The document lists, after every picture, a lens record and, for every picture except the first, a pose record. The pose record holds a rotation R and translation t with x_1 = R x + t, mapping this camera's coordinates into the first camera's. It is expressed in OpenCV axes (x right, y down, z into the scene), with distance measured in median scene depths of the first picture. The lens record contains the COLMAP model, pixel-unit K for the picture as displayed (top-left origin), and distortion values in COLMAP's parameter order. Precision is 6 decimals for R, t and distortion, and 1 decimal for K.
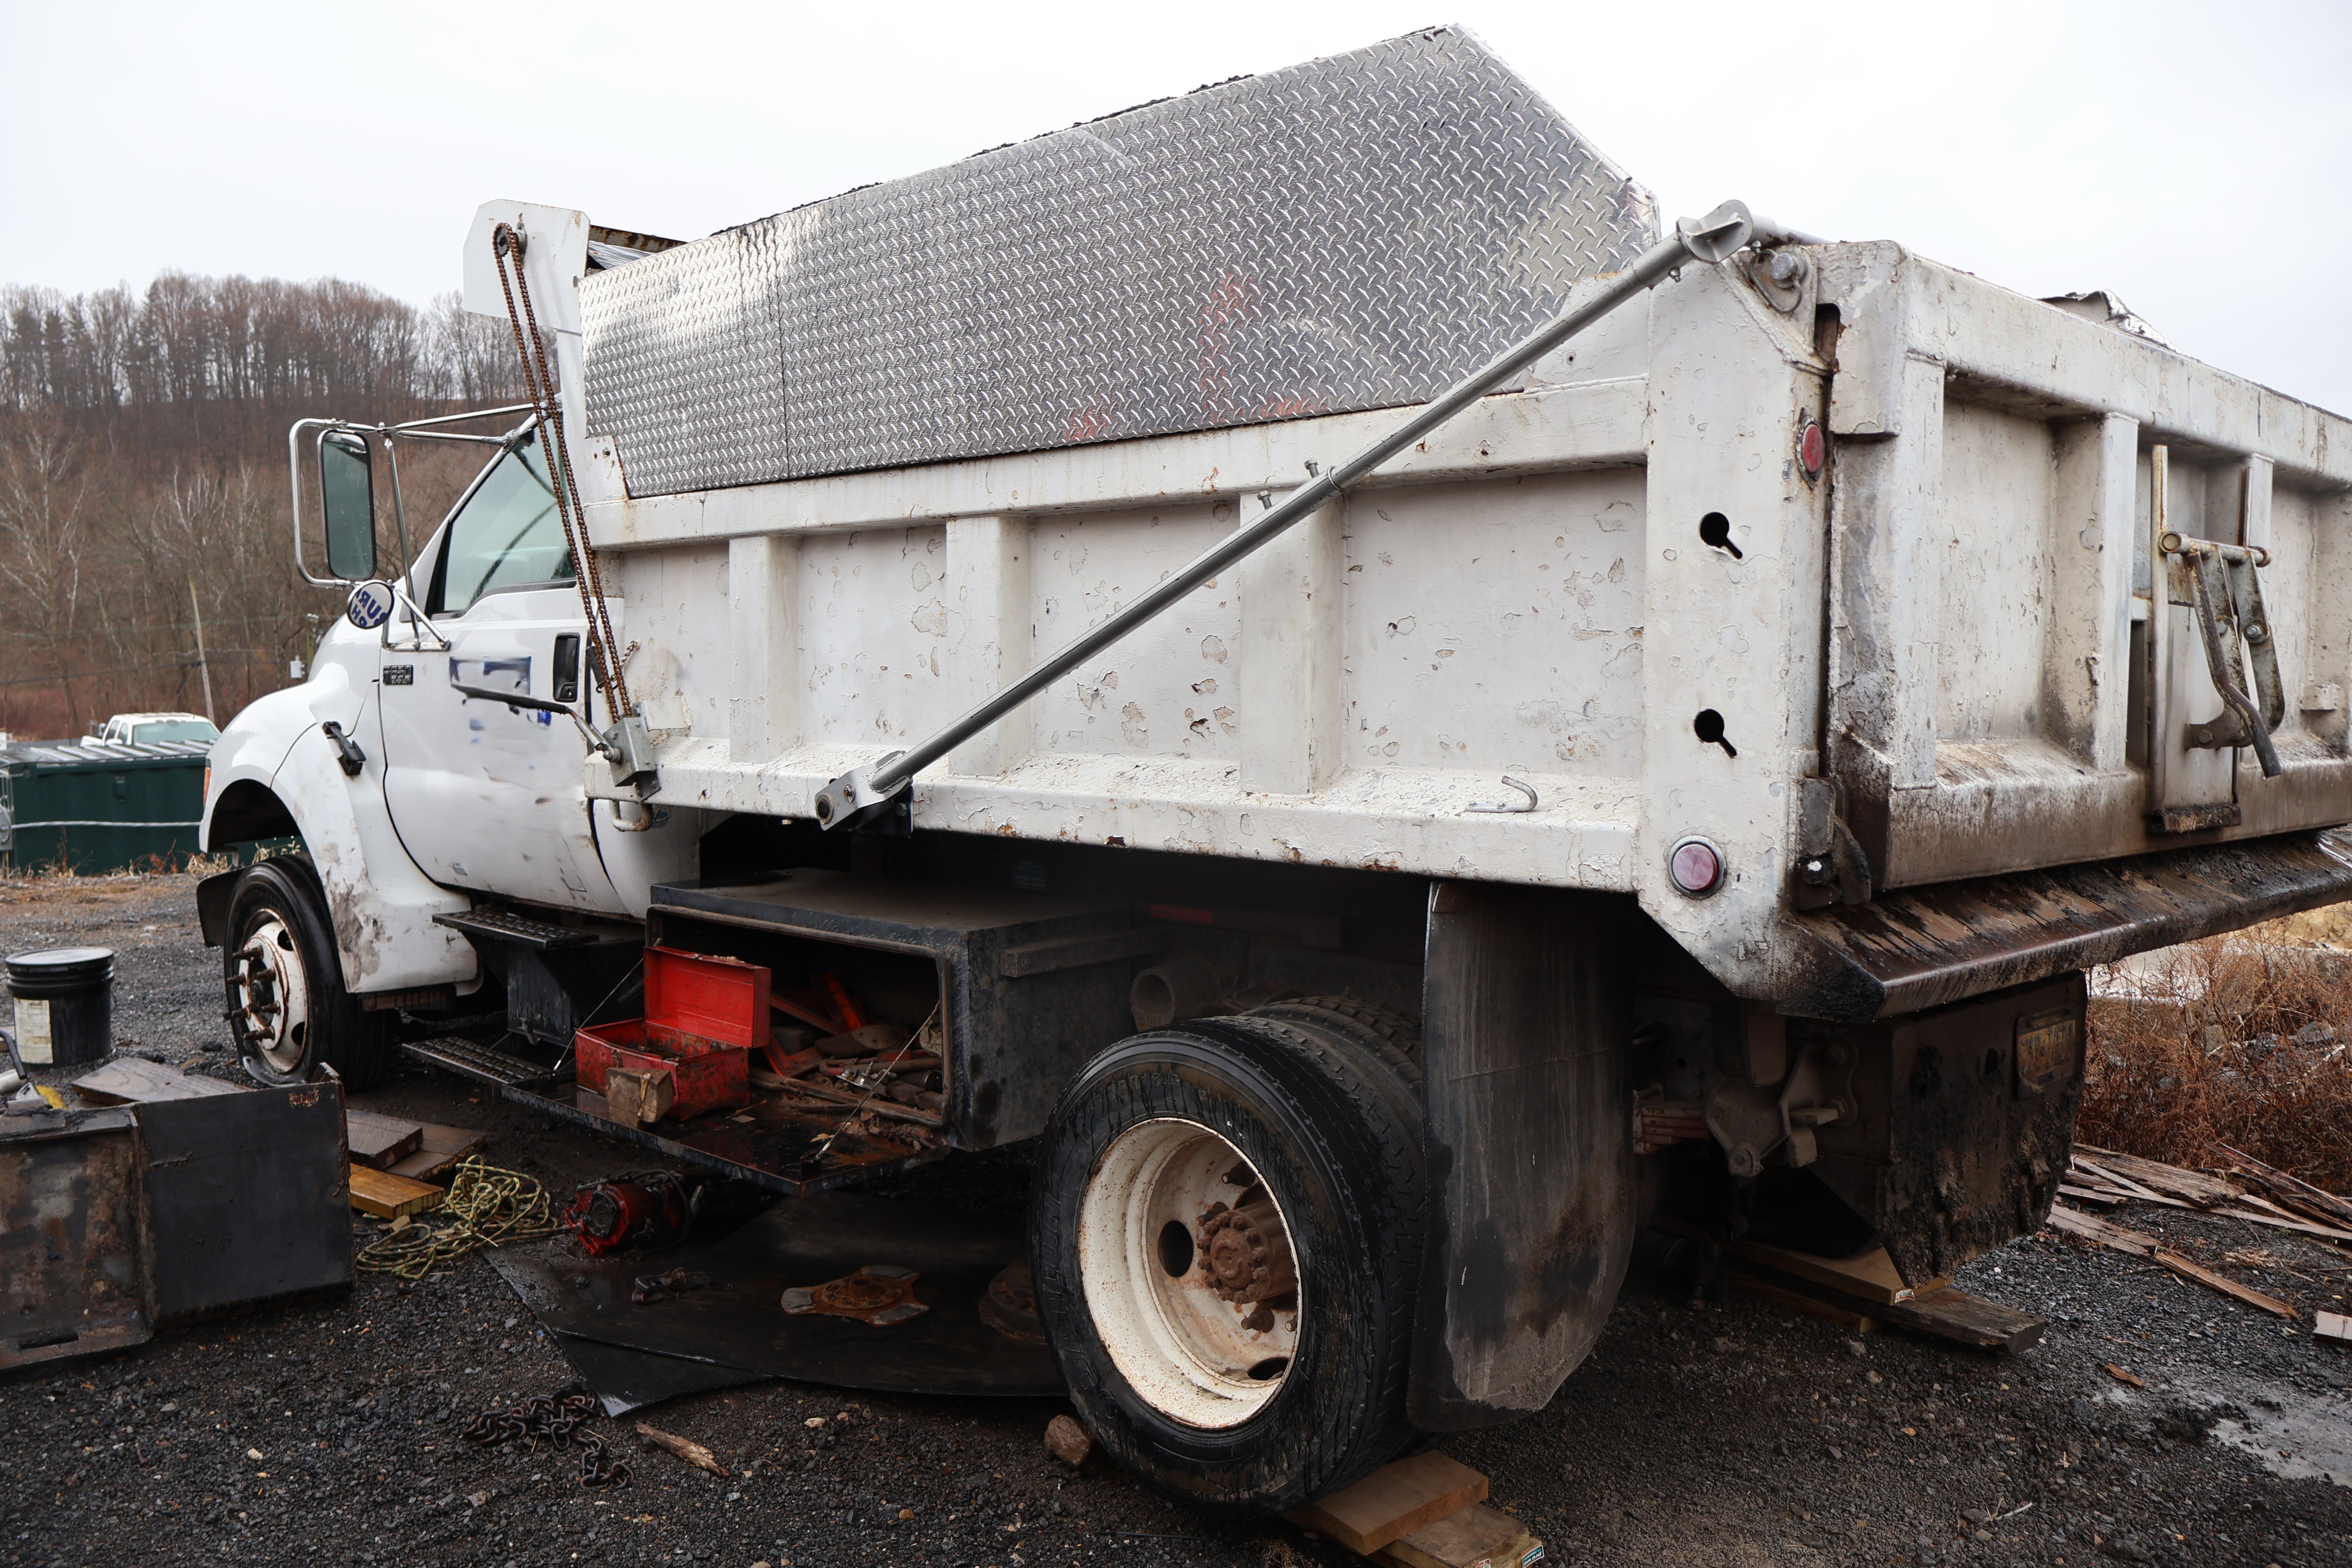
lens RADIAL K [[1963.8, 0, 1176.0], [0, 1963.8, 784.0], [0, 0, 1]] dist [-0.015981, 0.015544]
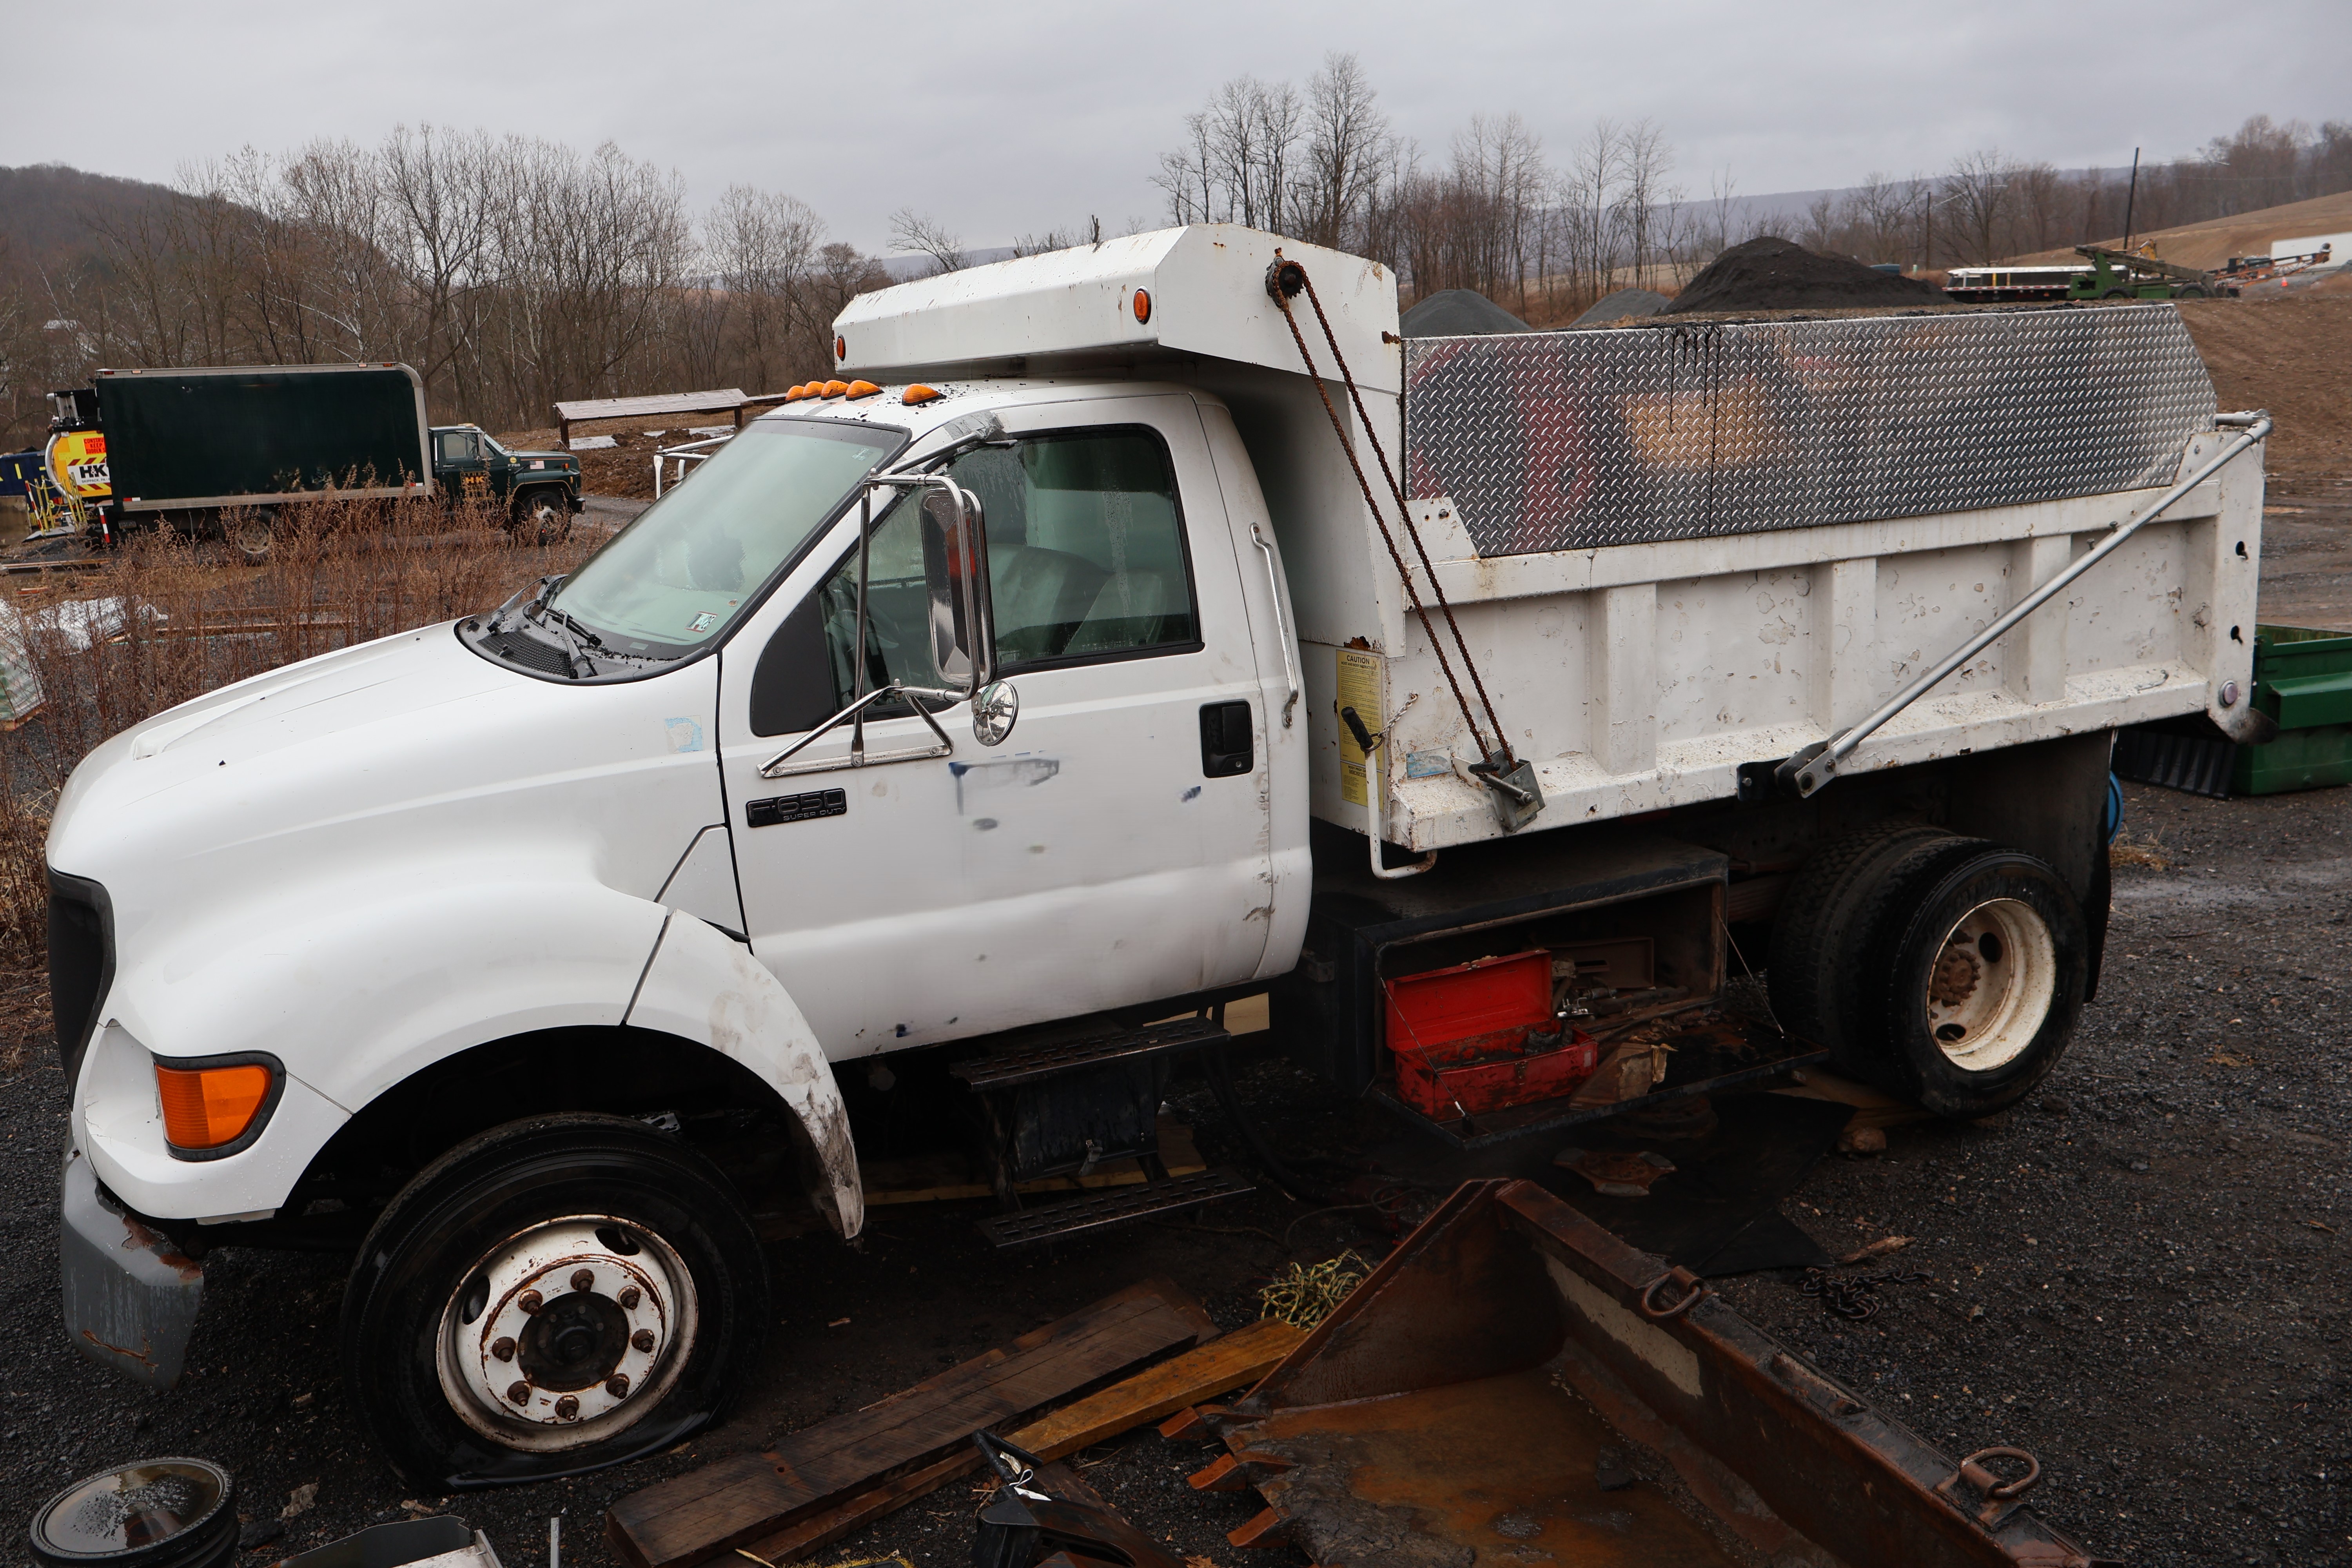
lens RADIAL K [[1995.4, 0, 1189.2], [0, 1995.4, 770.7], [0, 0, 1]] dist [0.003129, 0.003117]
pose [[0.310457, -0.203674, 0.928512, -1.687259], [0.103707, 0.978203, 0.179898, -0.305122], [-0.944913, 0.040443, 0.324812, 1.012058]]
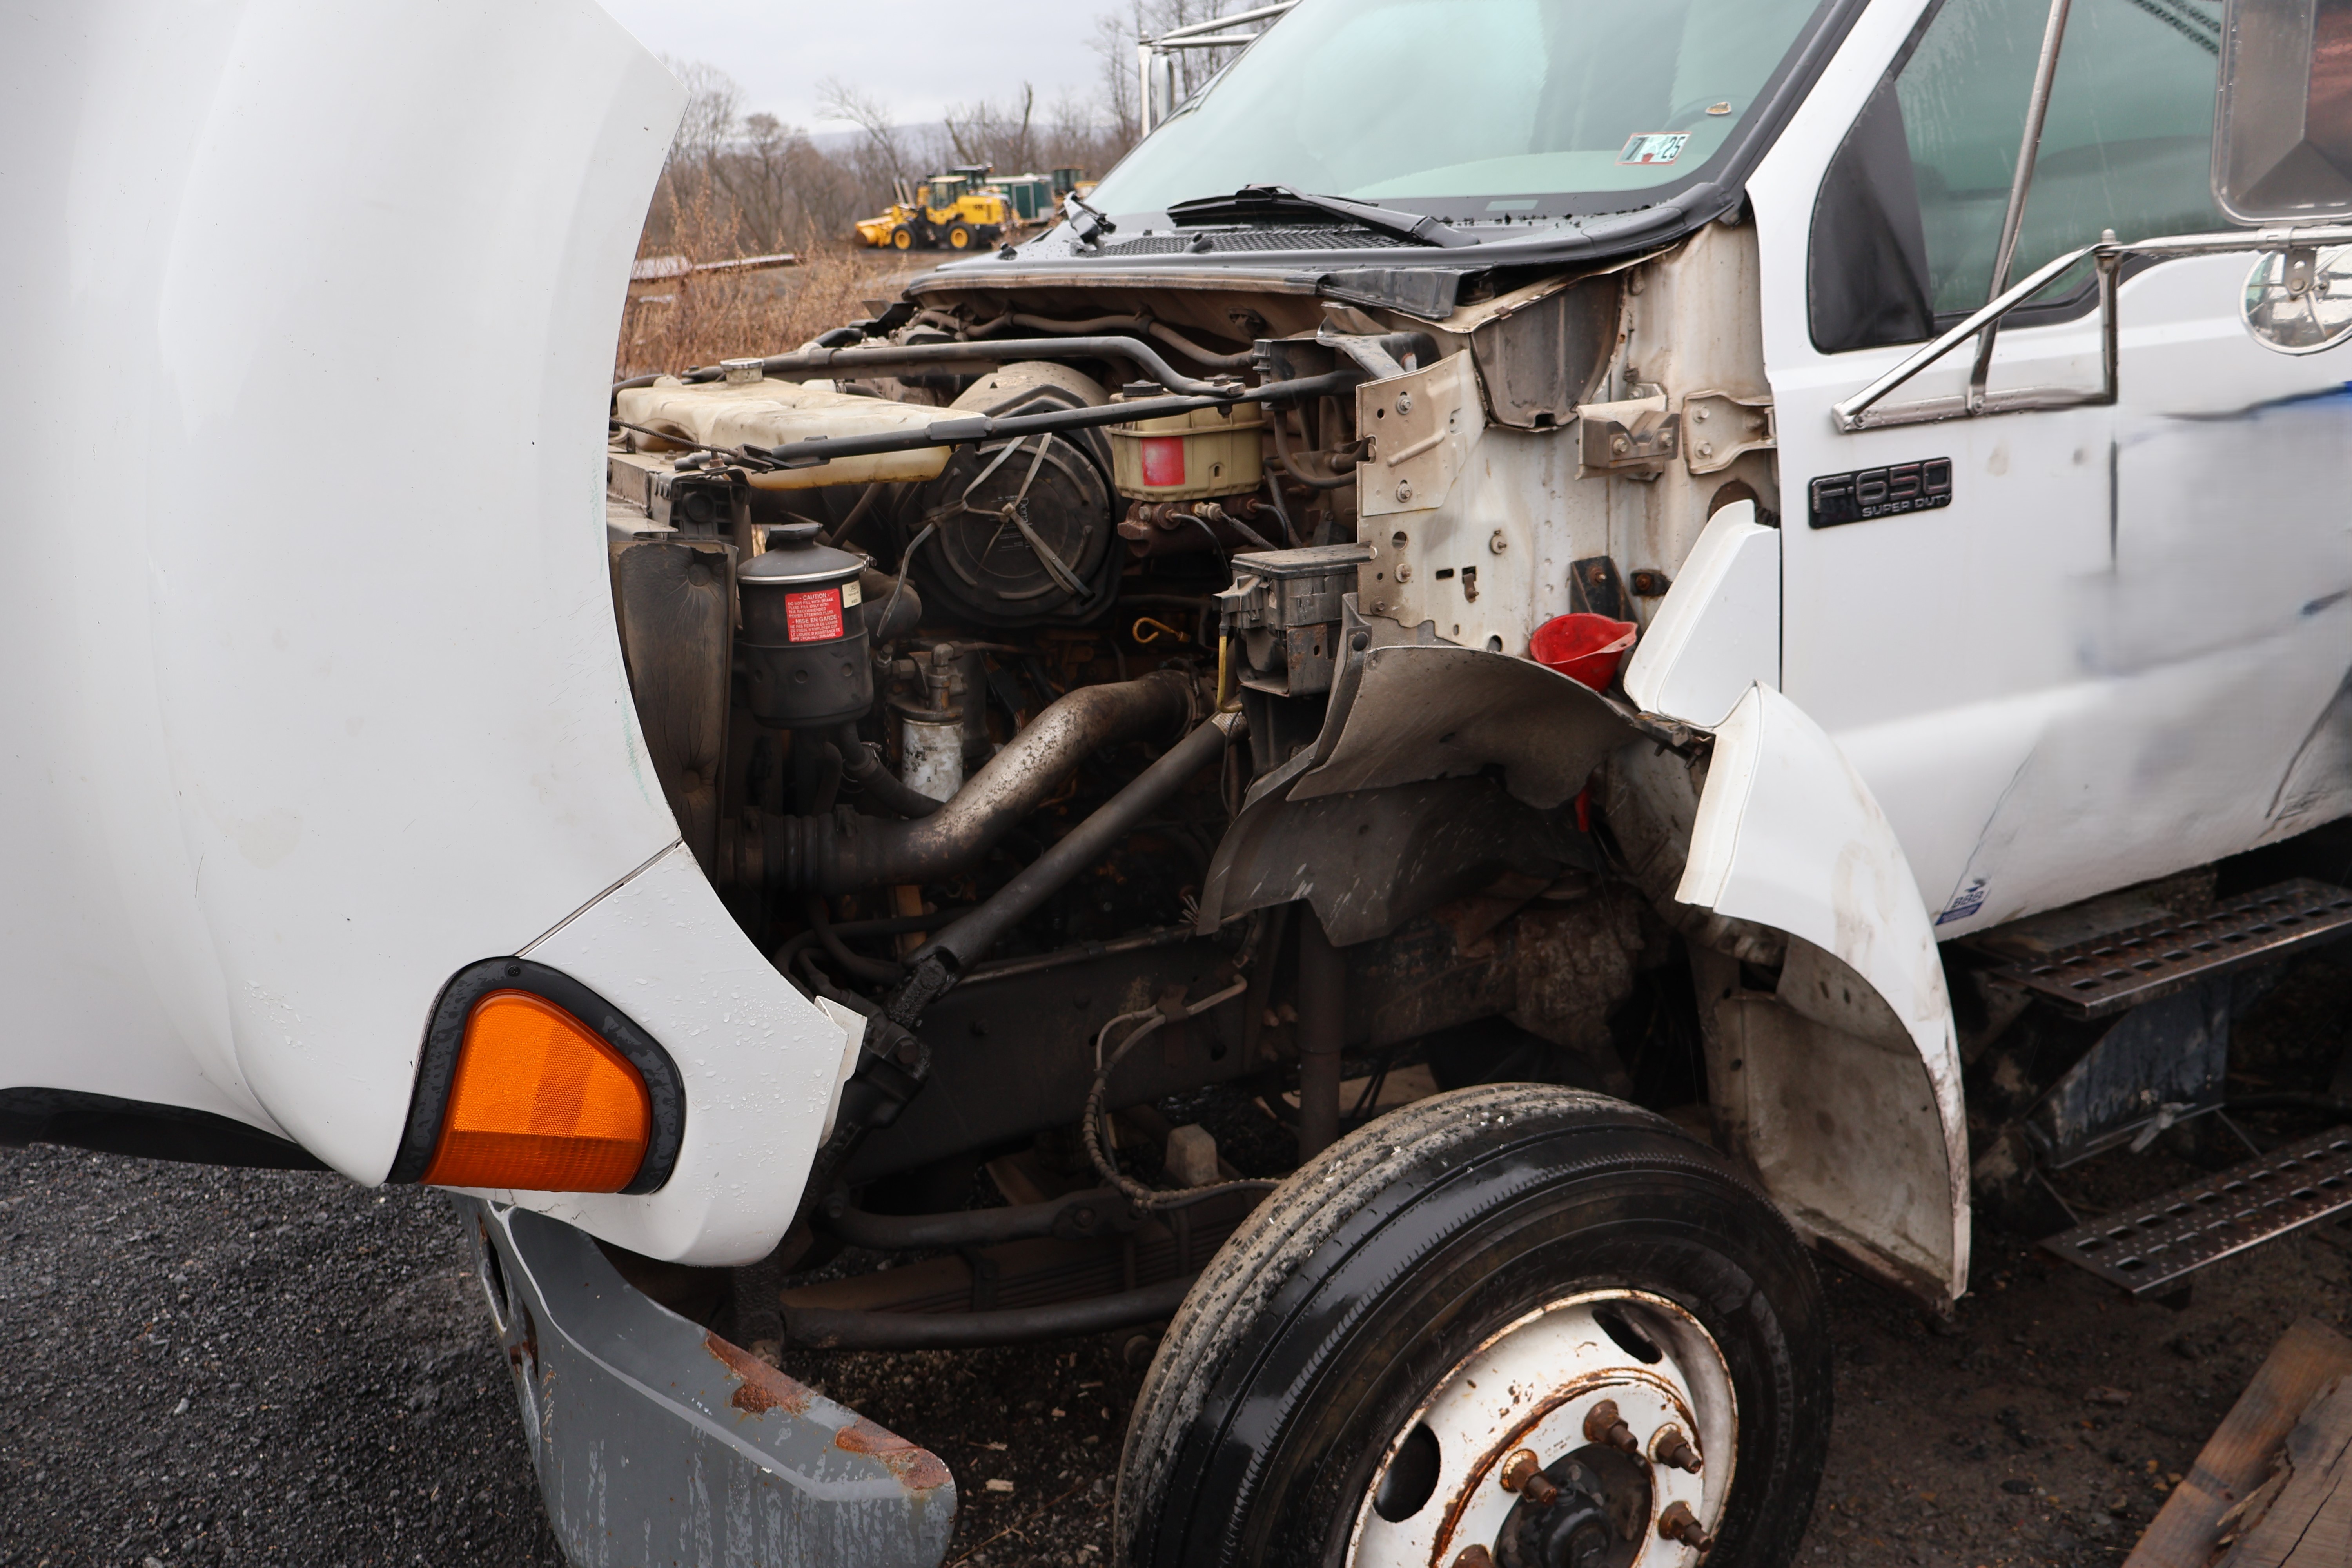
lens RADIAL K [[1963.8, 0, 1176.0], [0, 1963.8, 784.0], [0, 0, 1]] dist [-0.015981, 0.015544]
pose [[0.265475, -0.267156, 0.926364, -1.299965], [0.113697, 0.962812, 0.245084, -0.178818], [-0.957390, 0.040261, 0.285977, 1.668013]]
